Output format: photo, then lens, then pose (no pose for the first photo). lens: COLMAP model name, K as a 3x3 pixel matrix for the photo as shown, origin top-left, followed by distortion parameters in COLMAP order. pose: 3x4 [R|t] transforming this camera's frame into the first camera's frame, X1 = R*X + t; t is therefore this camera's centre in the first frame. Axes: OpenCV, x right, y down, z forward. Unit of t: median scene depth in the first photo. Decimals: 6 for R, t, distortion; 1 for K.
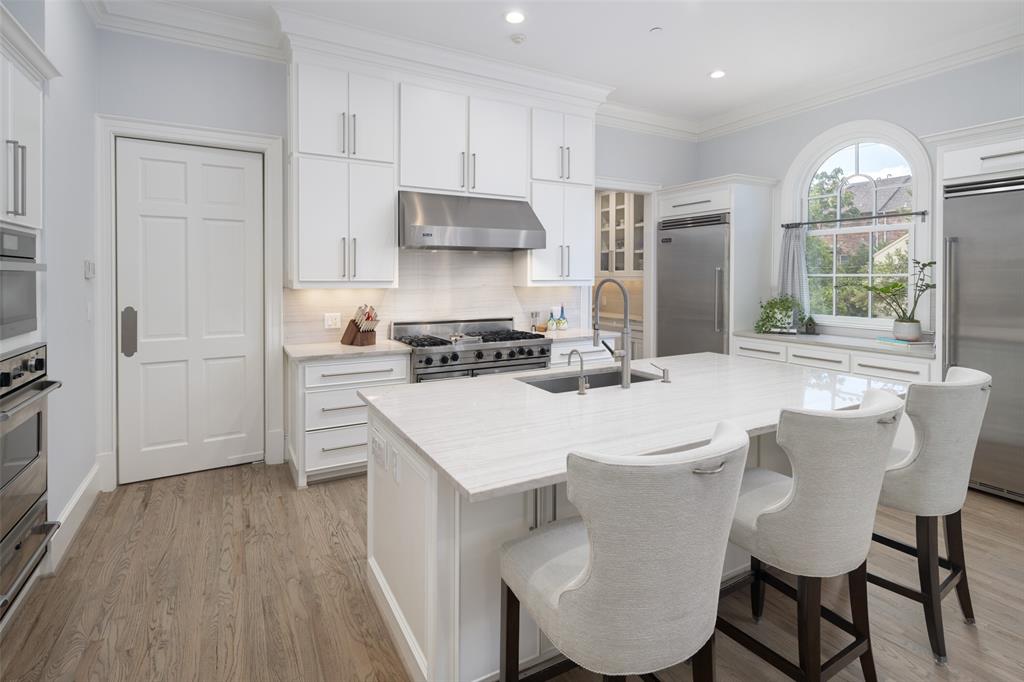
lens RADIAL K [[504.5, 0, 497.1], [0, 504.5, 291.9], [0, 0, 1]] dist [0.008449, -0.004262]
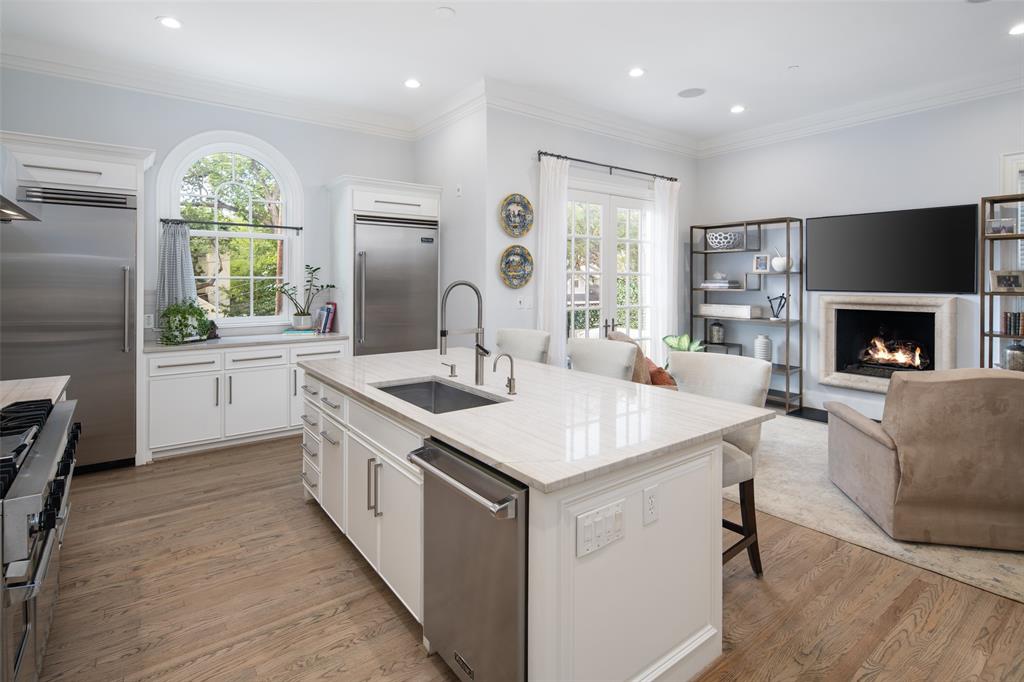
lens RADIAL K [[504.5, 0, 502.4], [0, 504.5, 283.2], [0, 0, 1]] dist [0.008449, -0.004262]
pose [[-0.147336, -0.007435, 0.989059, -0.411334], [0.028044, 0.999538, 0.011691, -0.017314], [-0.988689, 0.029460, -0.147059, 0.588997]]
